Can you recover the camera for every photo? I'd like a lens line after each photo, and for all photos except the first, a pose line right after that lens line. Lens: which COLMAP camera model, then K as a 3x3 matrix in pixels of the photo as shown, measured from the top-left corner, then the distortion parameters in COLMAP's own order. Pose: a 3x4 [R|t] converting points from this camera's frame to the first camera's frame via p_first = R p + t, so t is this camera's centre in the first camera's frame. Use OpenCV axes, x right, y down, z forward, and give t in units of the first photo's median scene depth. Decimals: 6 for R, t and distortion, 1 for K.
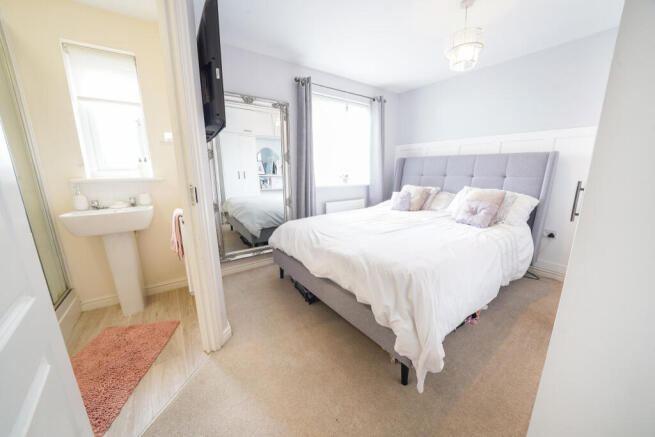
lens RADIAL K [[227.5, 0, 327.5], [0, 227.5, 218.5], [0, 0, 1]] dist [-0.020144, 0.000074]
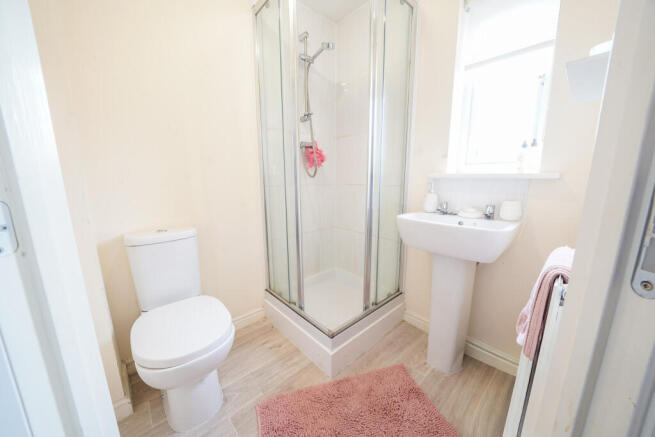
lens RADIAL K [[227.5, 0, 327.5], [0, 227.5, 218.5], [0, 0, 1]] dist [-0.020144, 0.000074]
pose [[0.112115, 0.183874, -0.976535, -0.313414], [-0.200482, 0.966708, 0.159007, -0.067426], [0.973261, 0.177950, 0.145246, 0.487500]]
